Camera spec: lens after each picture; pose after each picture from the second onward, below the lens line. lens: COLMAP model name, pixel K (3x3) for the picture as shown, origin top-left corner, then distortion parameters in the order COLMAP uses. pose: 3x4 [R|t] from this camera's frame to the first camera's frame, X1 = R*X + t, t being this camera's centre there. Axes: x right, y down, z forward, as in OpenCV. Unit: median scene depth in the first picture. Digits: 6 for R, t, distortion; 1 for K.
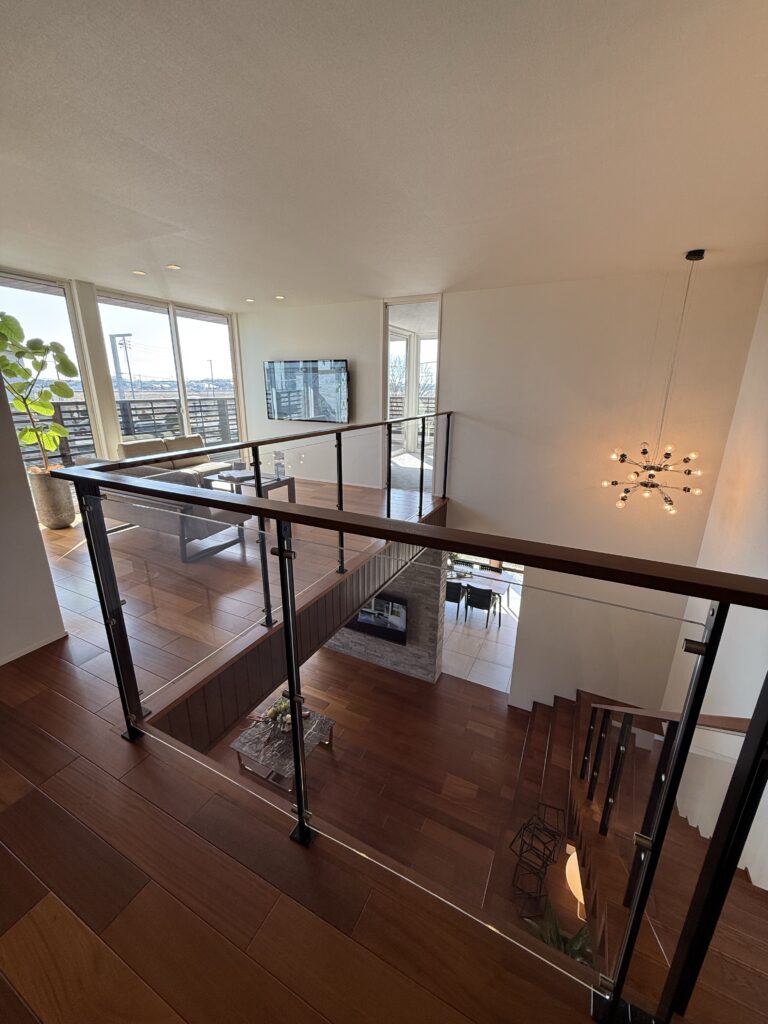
lens RADIAL K [[408.7, 0, 383.8], [0, 408.7, 510.4], [0, 0, 1]] dist [0.003859, -0.000810]
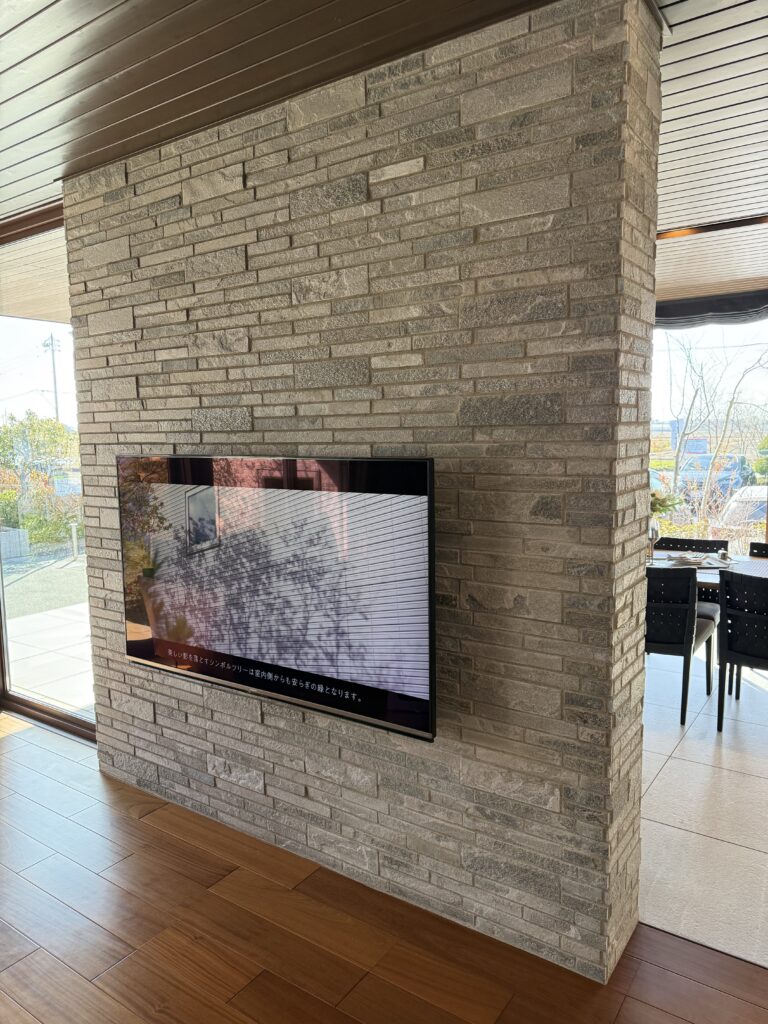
lens RADIAL K [[740.5, 0, 382.6], [0, 740.5, 515.2], [0, 0, 1]] dist [0.021559, -0.013114]
pose [[0.989847, -0.005803, -0.142020, 0.076097], [-0.017454, 0.986643, -0.161961, 0.276306], [0.141063, 0.162795, 0.976524, 0.635261]]
